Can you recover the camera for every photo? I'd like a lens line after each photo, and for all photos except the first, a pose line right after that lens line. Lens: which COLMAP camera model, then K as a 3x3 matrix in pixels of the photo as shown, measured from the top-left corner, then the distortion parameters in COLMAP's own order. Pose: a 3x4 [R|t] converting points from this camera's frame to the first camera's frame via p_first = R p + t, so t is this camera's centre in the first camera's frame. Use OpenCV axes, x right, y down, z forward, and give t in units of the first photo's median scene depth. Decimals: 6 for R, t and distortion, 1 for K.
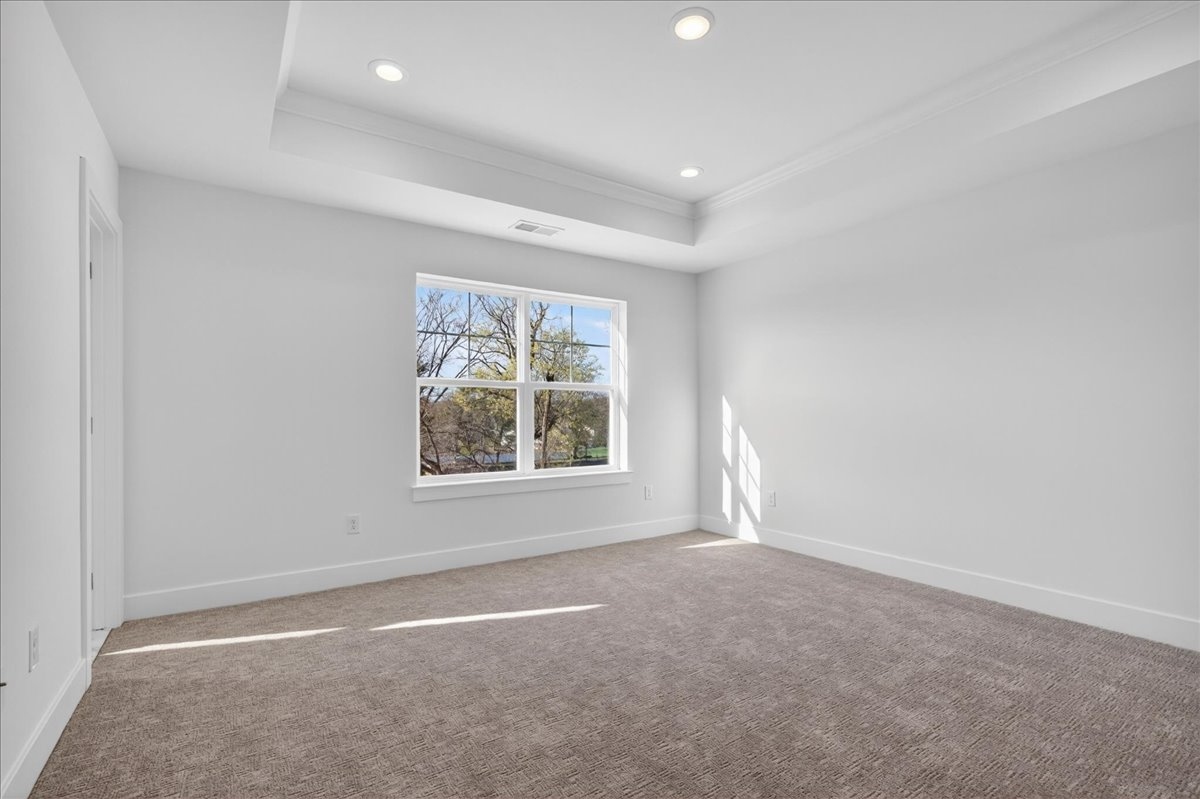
lens RADIAL K [[552.6, 0, 600.3], [0, 552.6, 406.0], [0, 0, 1]] dist [-0.000624, -0.000244]
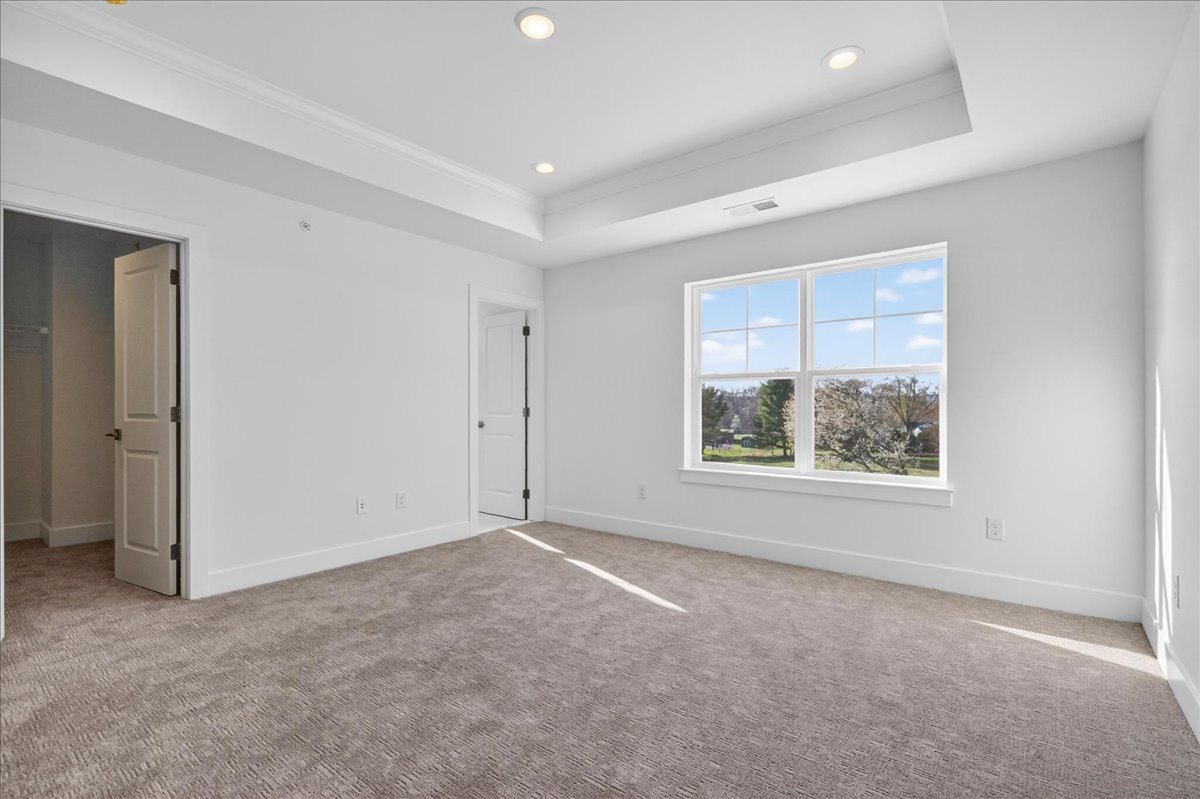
lens RADIAL K [[552.6, 0, 600.7], [0, 552.6, 402.6], [0, 0, 1]] dist [-0.000624, -0.000244]
pose [[0.315142, -0.001676, -0.949043, 0.697714], [0.016875, 0.999850, 0.003838, -0.000271], [0.948894, -0.017225, 0.315123, 0.463402]]
